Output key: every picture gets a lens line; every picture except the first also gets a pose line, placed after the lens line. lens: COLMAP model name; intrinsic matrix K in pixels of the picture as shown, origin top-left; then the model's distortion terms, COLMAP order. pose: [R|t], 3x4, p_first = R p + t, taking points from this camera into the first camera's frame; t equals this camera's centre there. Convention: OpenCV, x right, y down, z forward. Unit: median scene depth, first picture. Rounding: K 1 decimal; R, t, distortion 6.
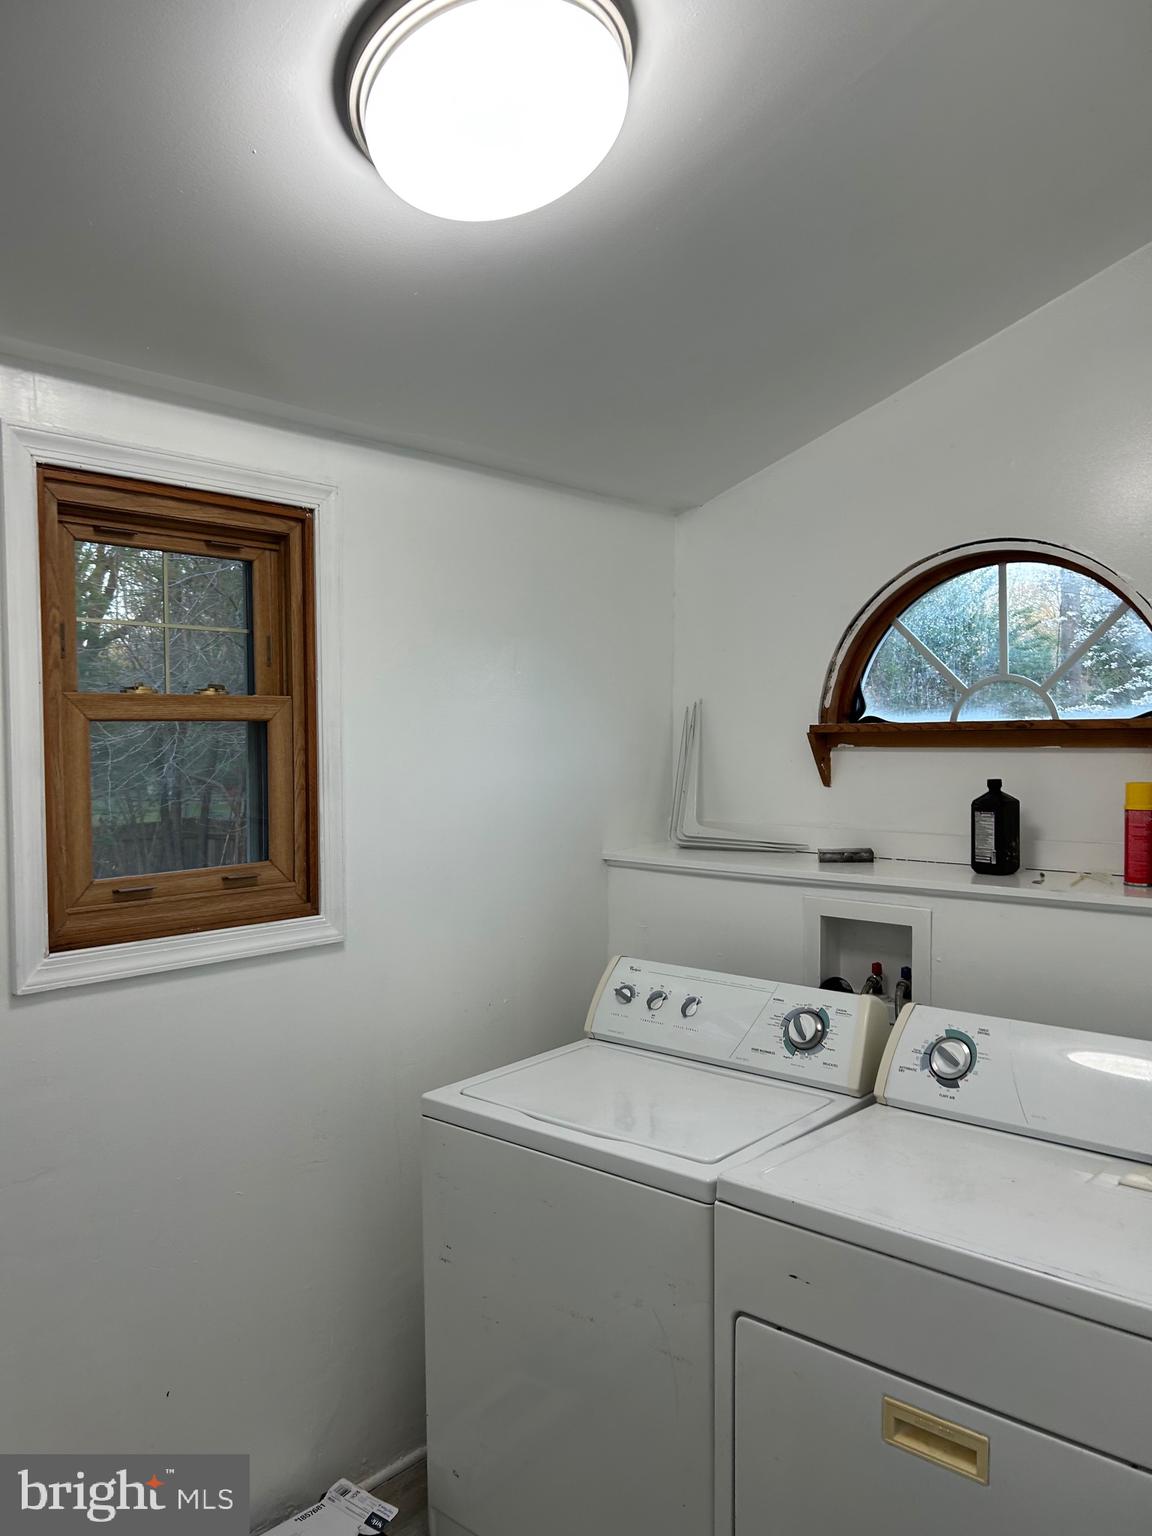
lens RADIAL K [[1169.5, 0, 567.6], [0, 1169.5, 759.6], [0, 0, 1]] dist [0.037566, -0.070288]
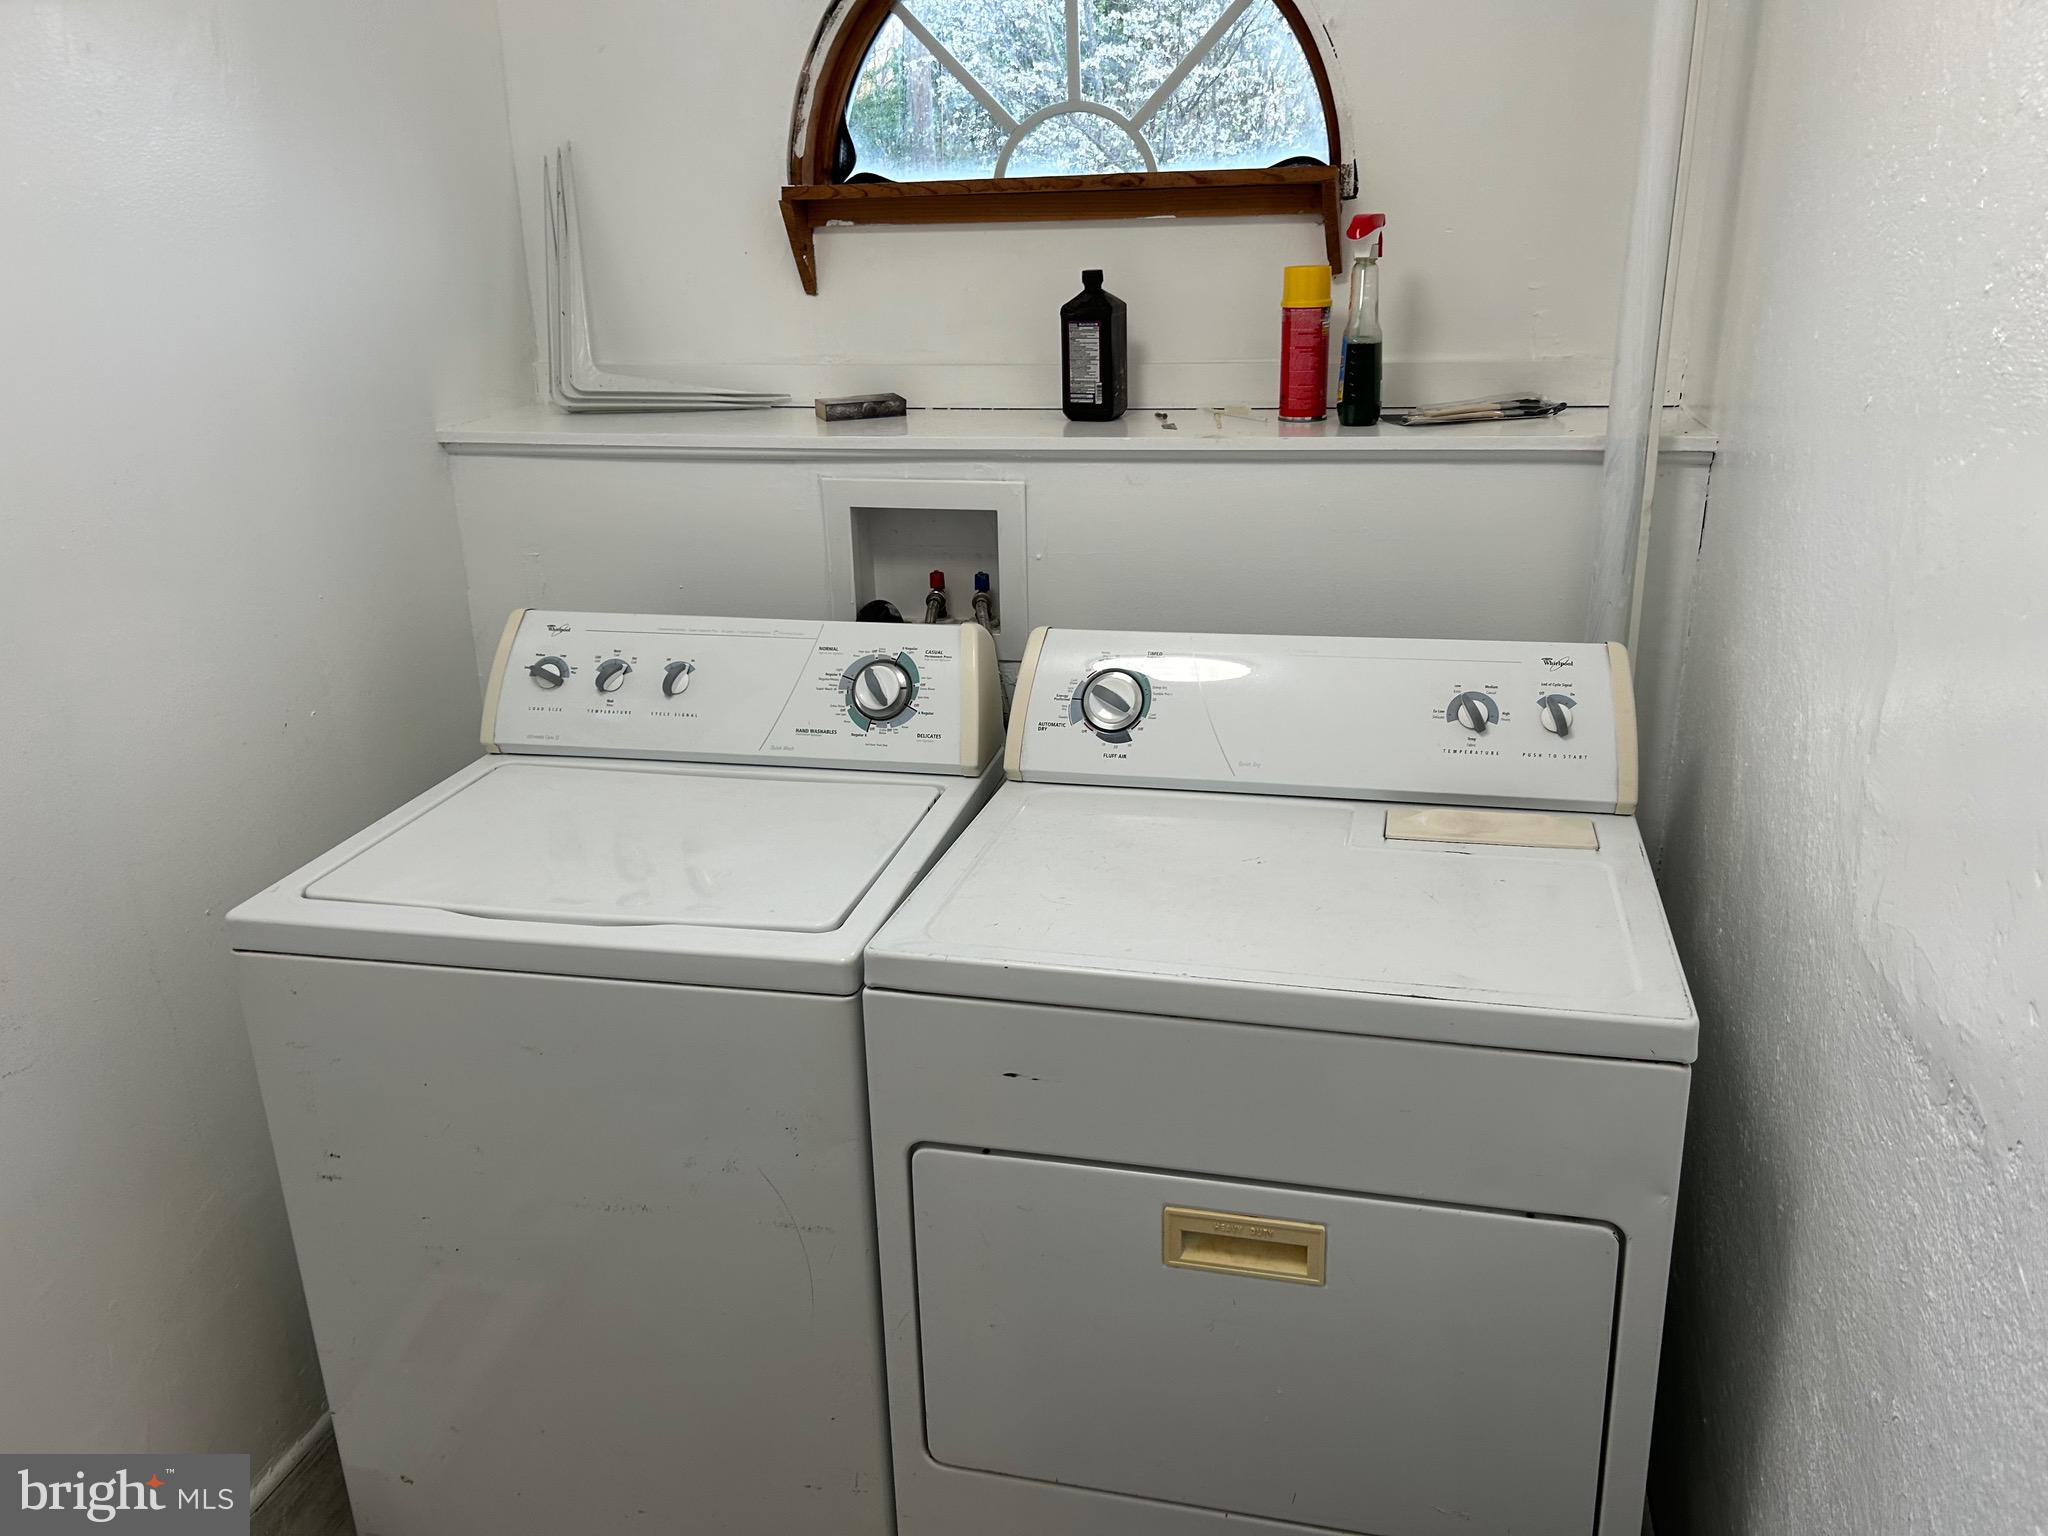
lens RADIAL K [[1559.4, 0, 1020.9], [0, 1559.4, 756.1], [0, 0, 1]] dist [0.037566, -0.070288]
pose [[0.872419, -0.166704, 0.459451, -0.114984], [0.027551, 0.955314, 0.294305, 0.018158], [-0.487982, -0.244099, 0.838027, 0.232446]]
